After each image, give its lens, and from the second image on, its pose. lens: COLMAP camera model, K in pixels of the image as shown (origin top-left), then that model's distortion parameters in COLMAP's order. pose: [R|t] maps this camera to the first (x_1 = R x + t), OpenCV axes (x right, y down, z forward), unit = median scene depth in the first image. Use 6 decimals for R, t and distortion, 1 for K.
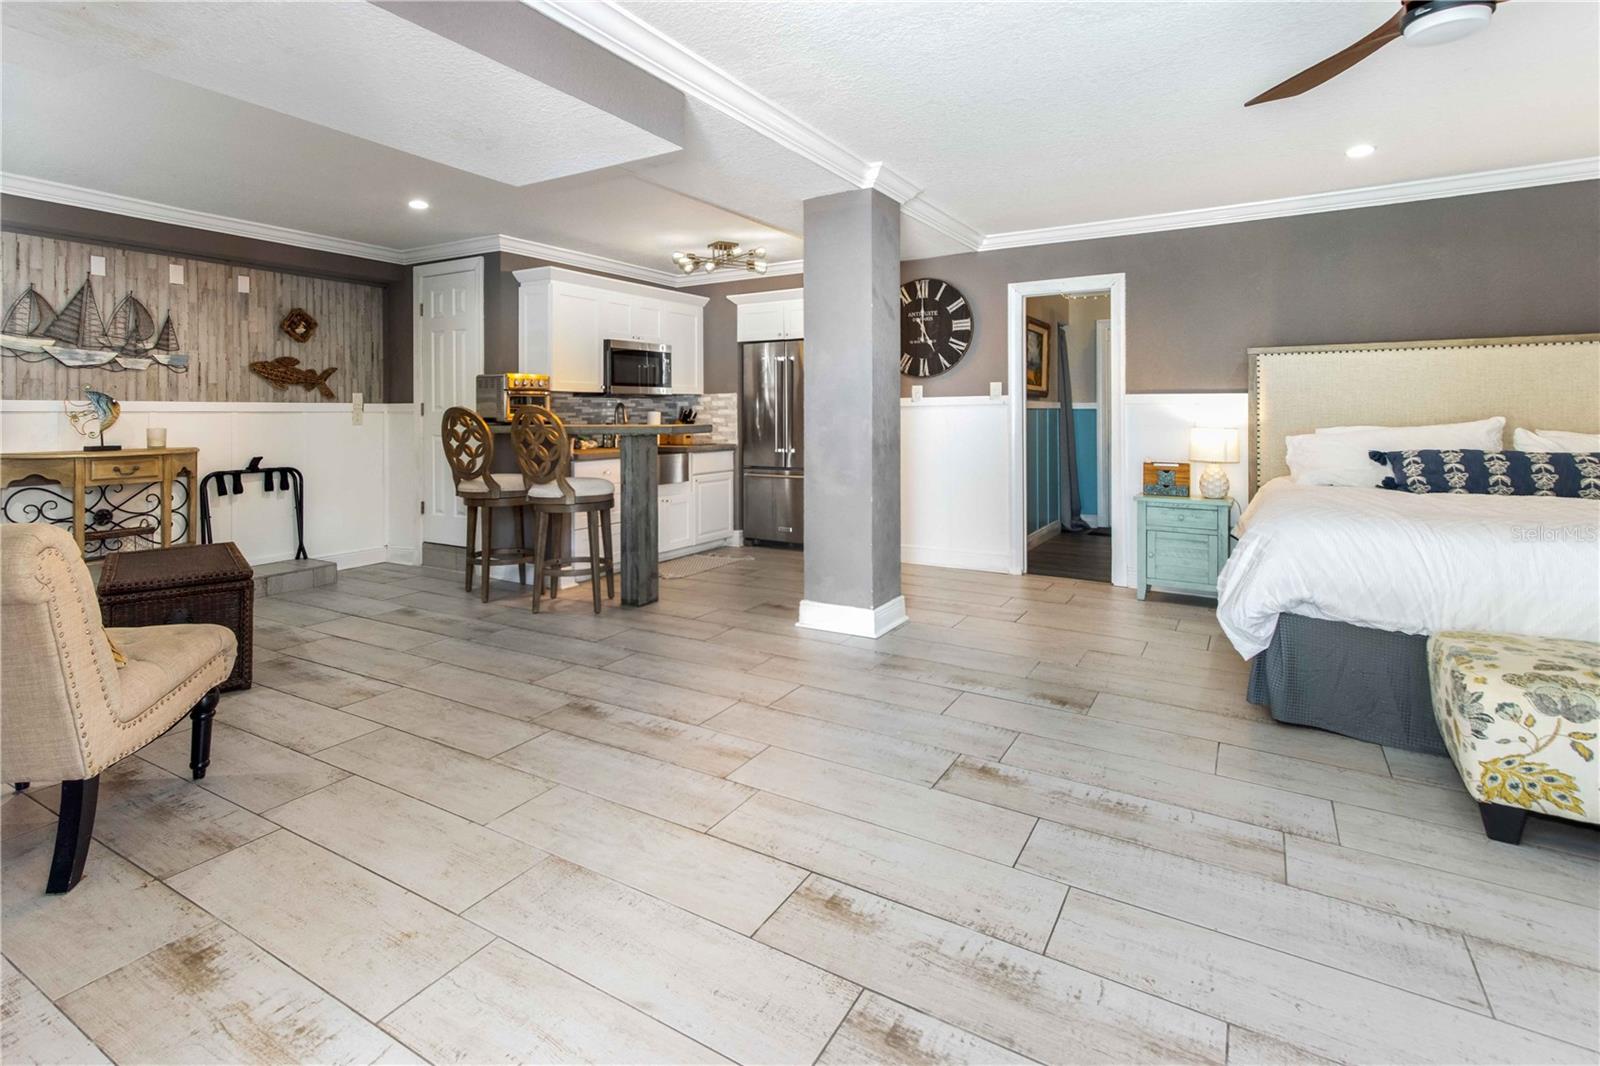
lens RADIAL K [[792.0, 0, 736.8], [0, 792.0, 404.9], [0, 0, 1]] dist [0.001378, 0.003153]
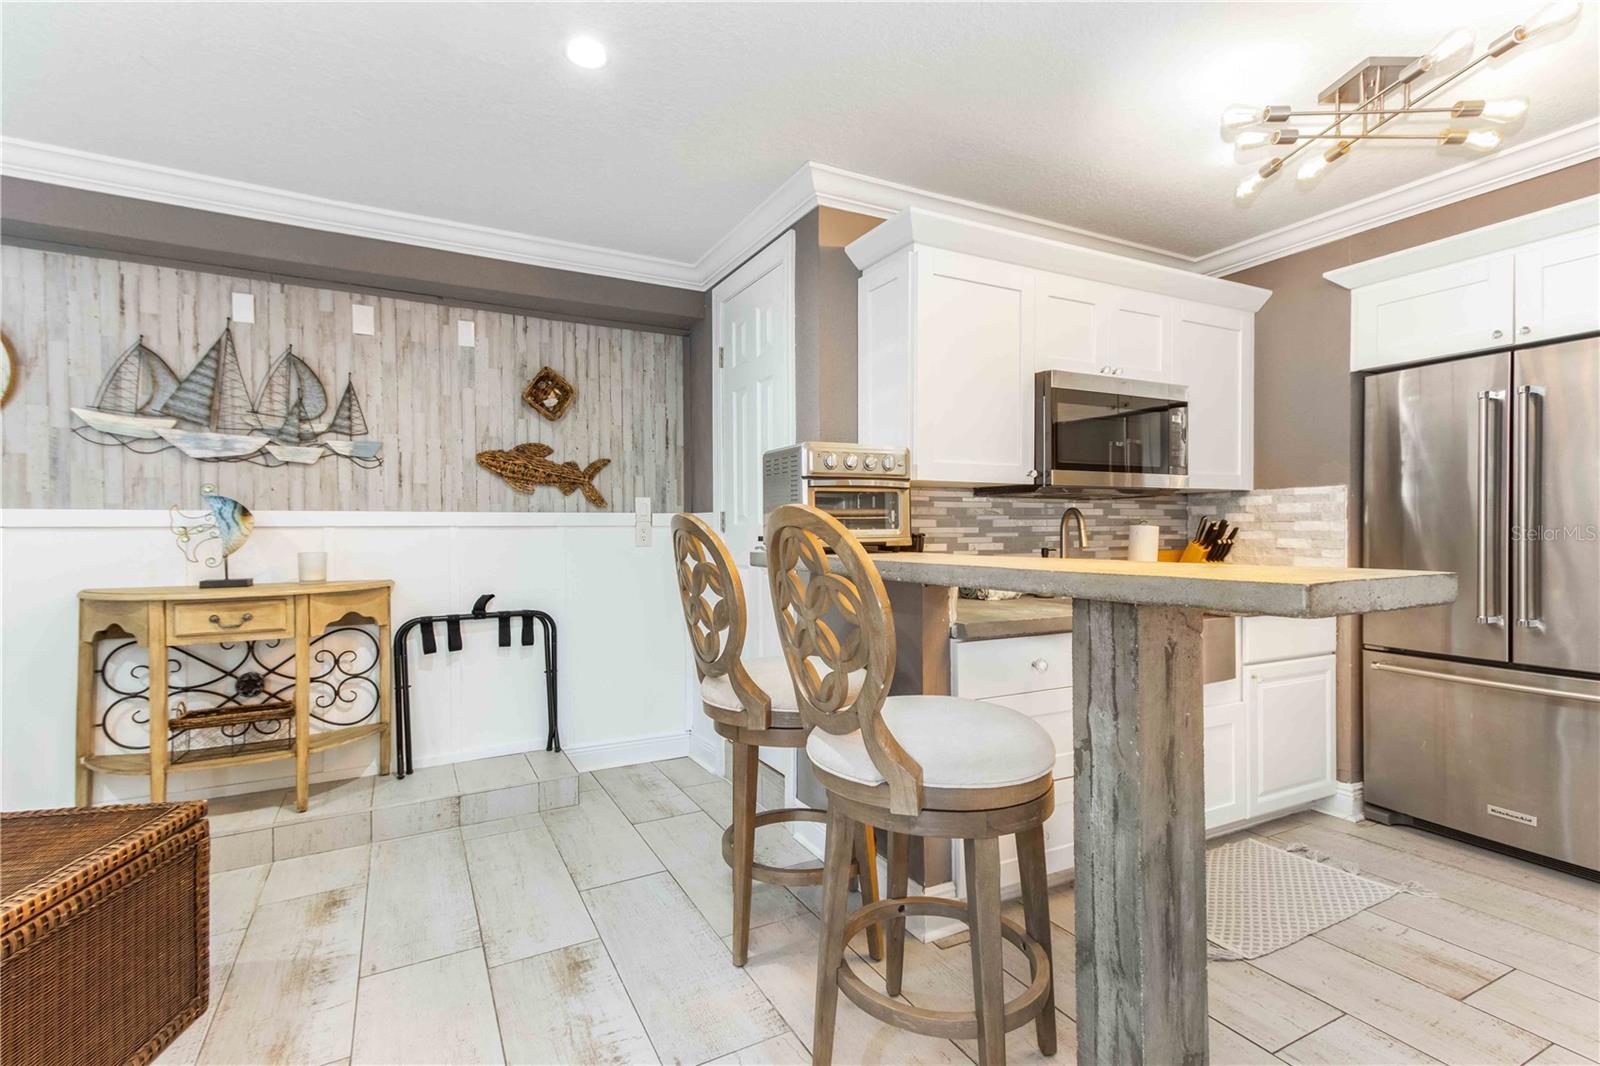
lens RADIAL K [[731.9, 0, 774.9], [0, 731.9, 533.2], [0, 0, 1]] dist [0.024023, -0.001714]
pose [[0.863552, 0.005634, -0.504228, -0.100903], [0.005464, 0.999774, 0.020528, 0.003693], [0.504230, -0.020482, 0.863326, 0.677709]]
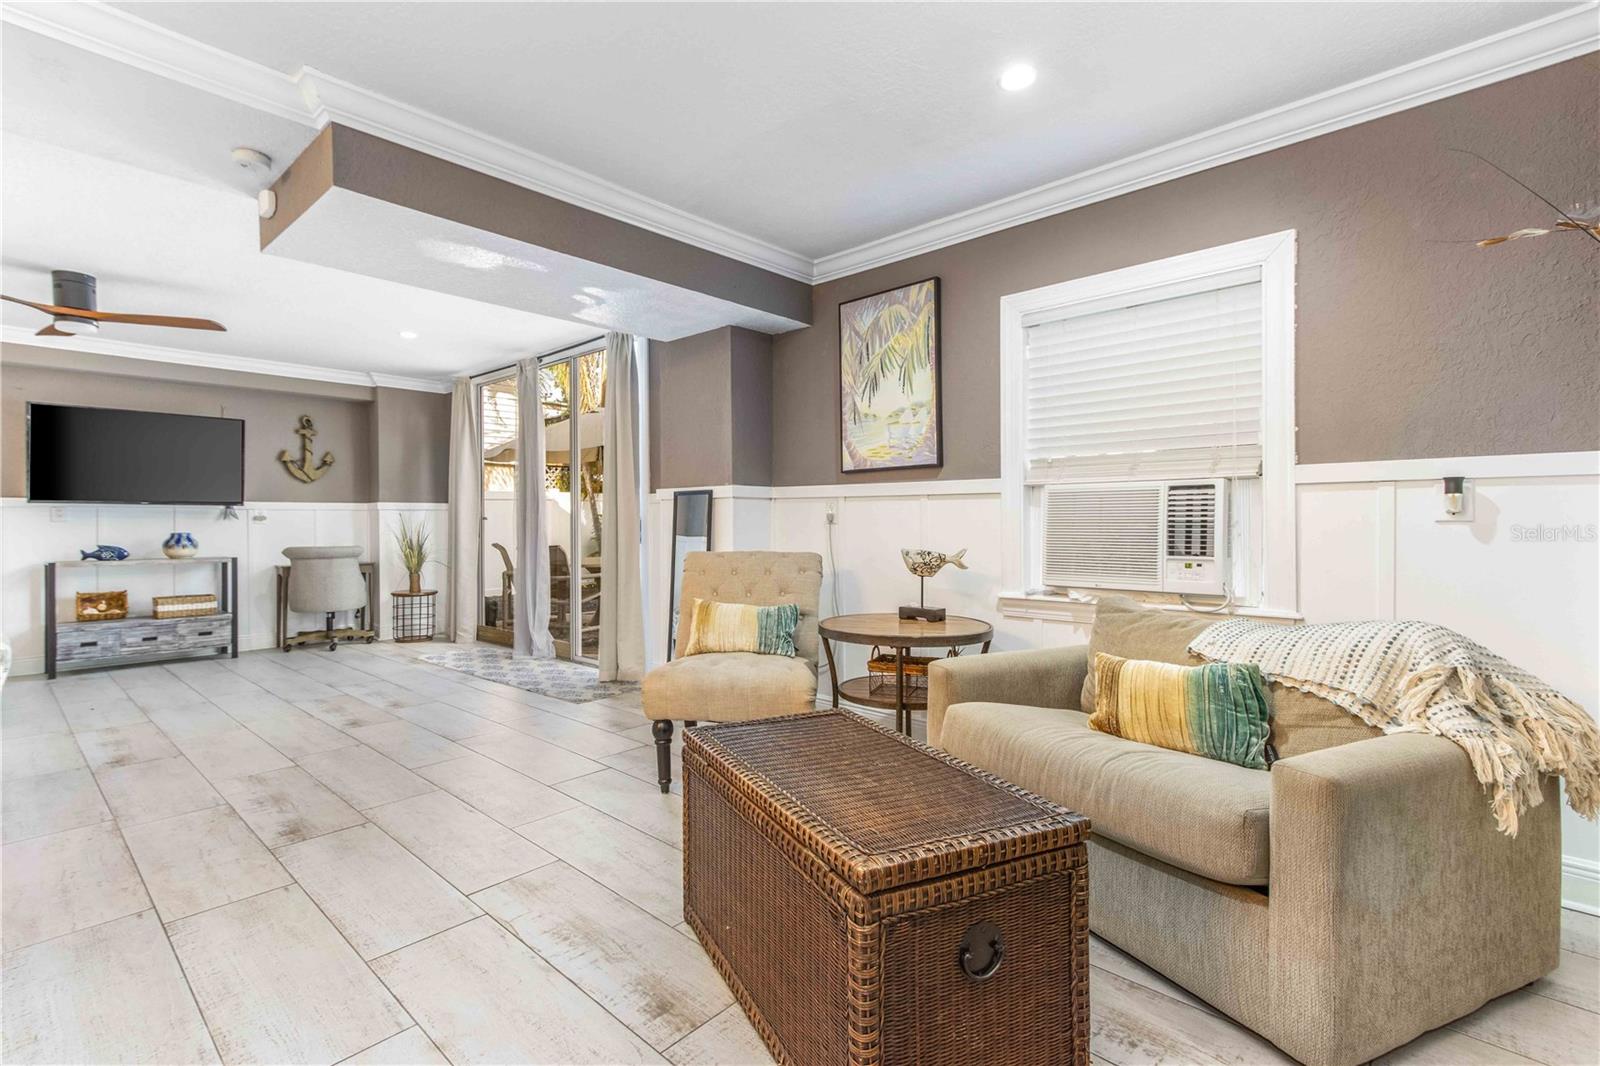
lens RADIAL K [[731.9, 0, 798.0], [0, 731.9, 541.7], [0, 0, 1]] dist [0.024023, -0.001714]
pose [[-0.988095, 0.004010, 0.153792, -0.561471], [0.006842, 0.999817, 0.017890, 0.033201], [-0.153692, 0.018730, -0.987941, 1.098866]]
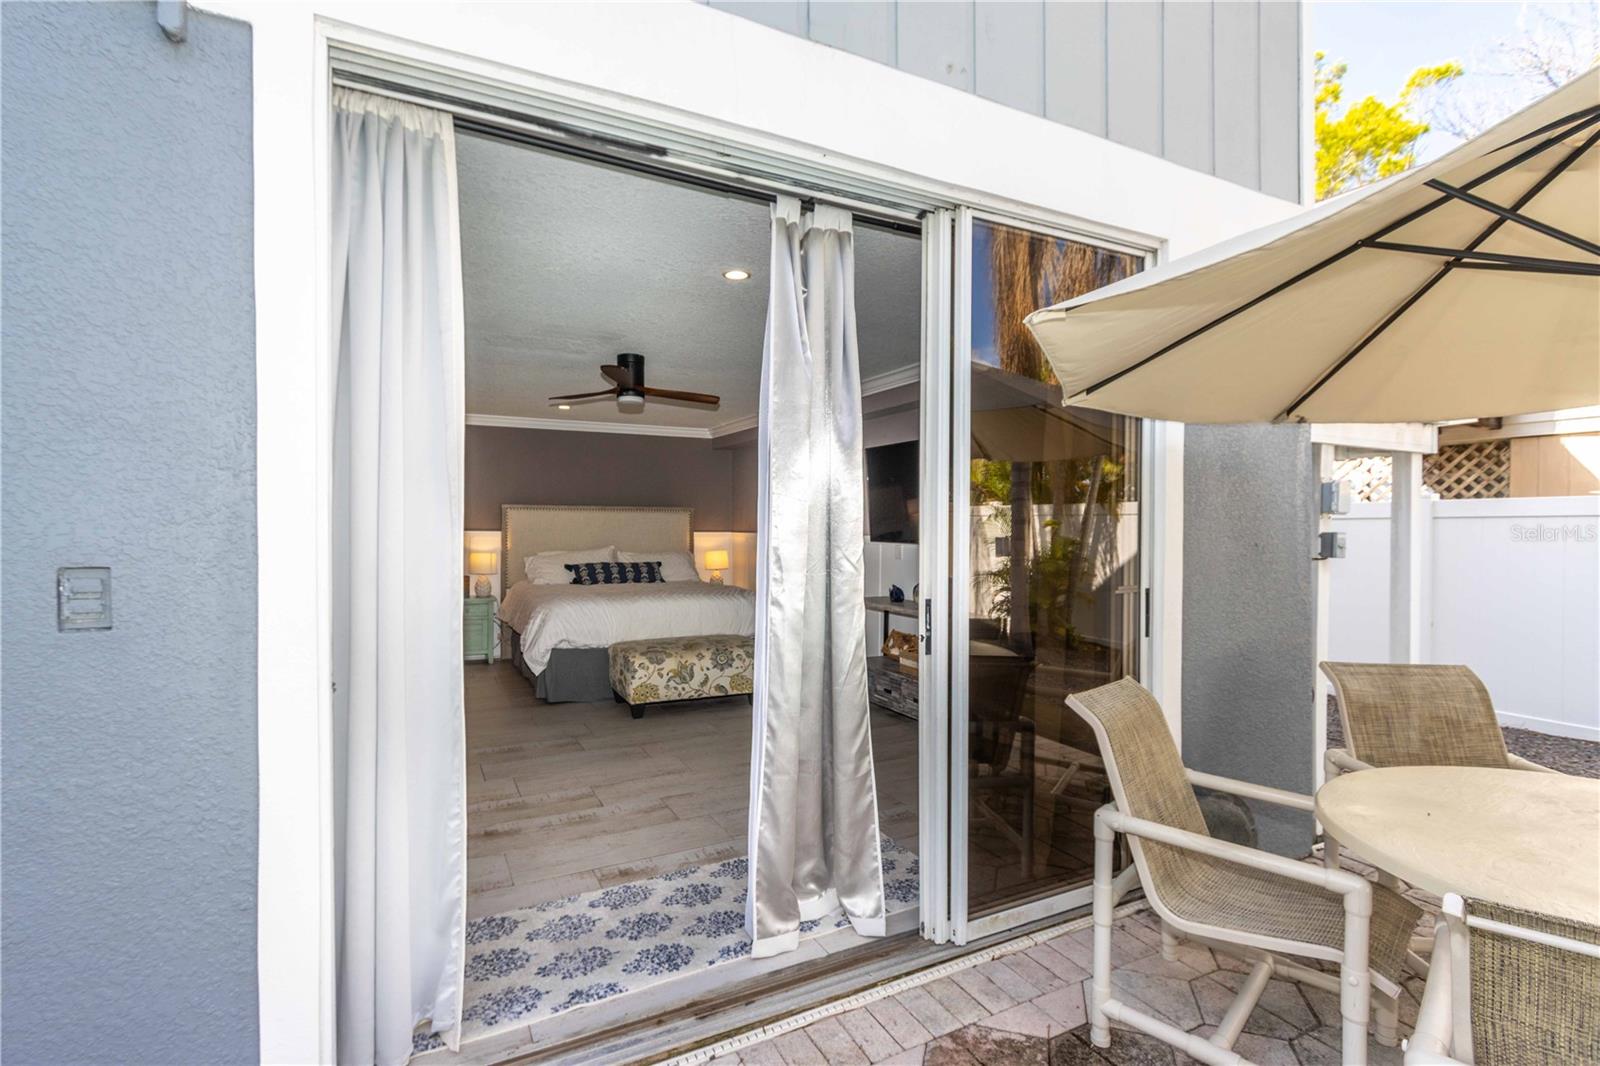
lens RADIAL K [[731.9, 0, 766.7], [0, 731.9, 549.7], [0, 0, 1]] dist [0.024023, -0.001714]
pose [[0.499570, -0.020823, 0.866023, -0.411910], [-0.014999, 0.999353, 0.032681, -0.036309], [-0.866144, -0.029315, 0.498935, -0.247181]]
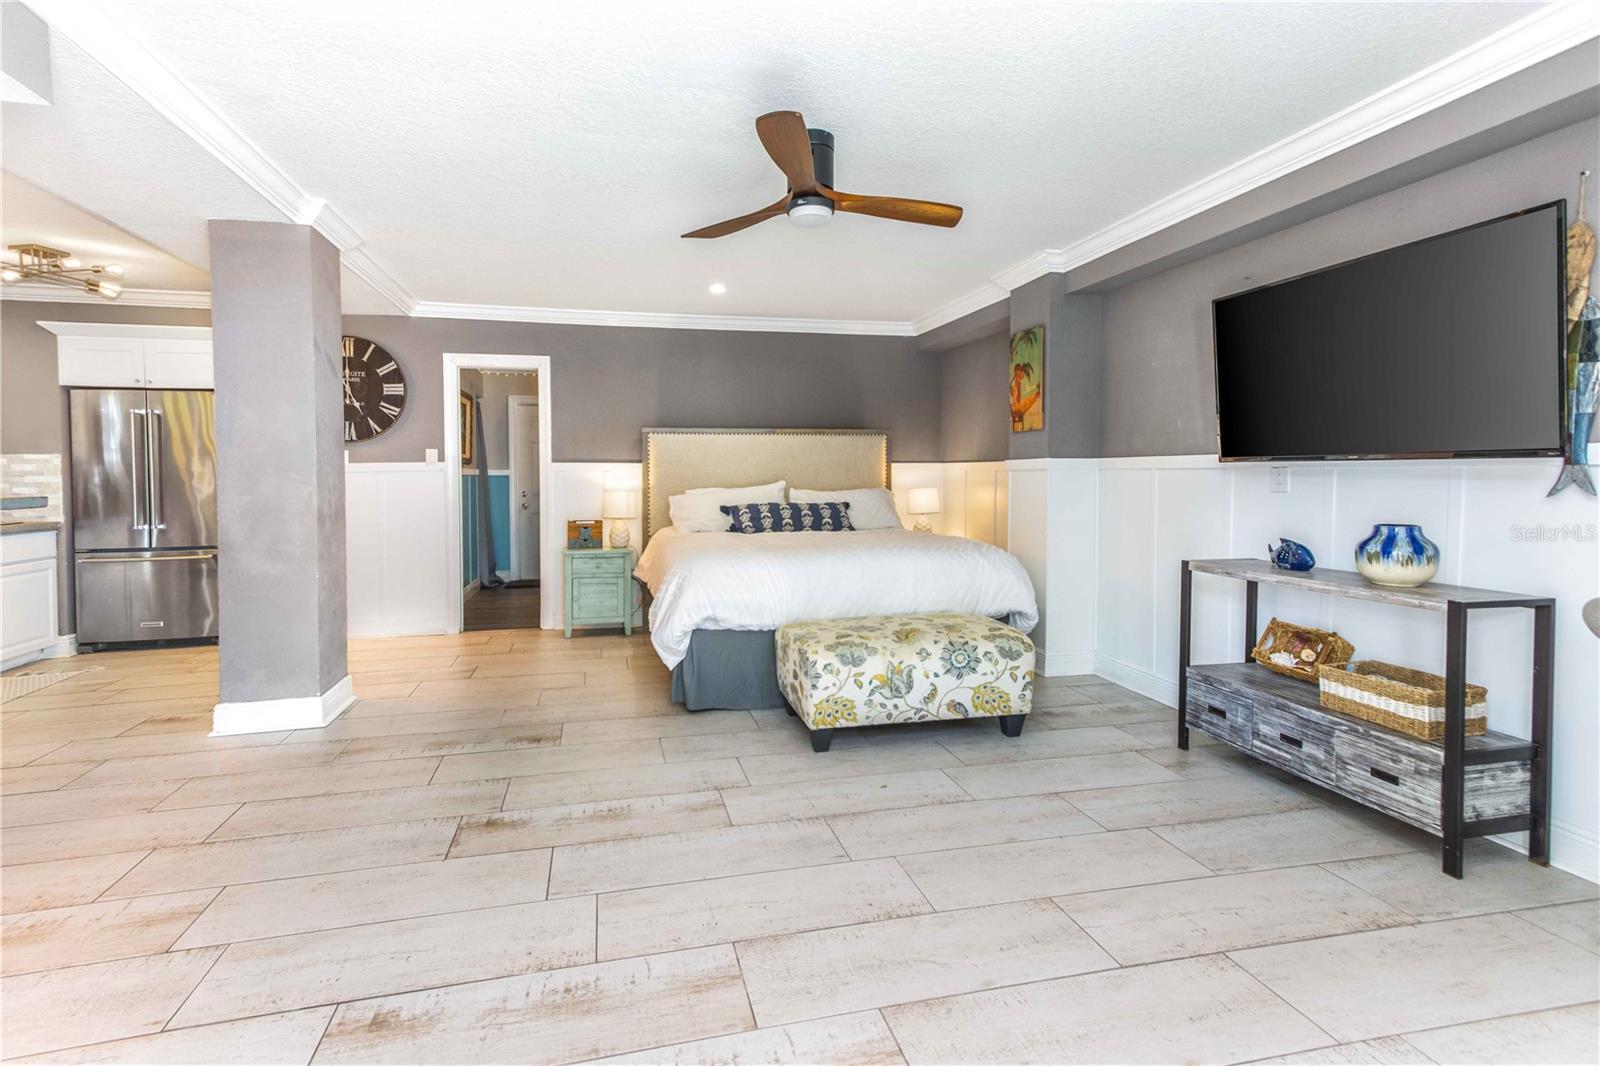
lens RADIAL K [[731.9, 0, 760.7], [0, 731.9, 497.2], [0, 0, 1]] dist [0.024023, -0.001714]
pose [[0.693307, -0.021219, 0.720330, -0.073232], [-0.003956, 0.999439, 0.033248, -0.000087], [-0.720631, -0.025901, 0.692834, 0.047790]]
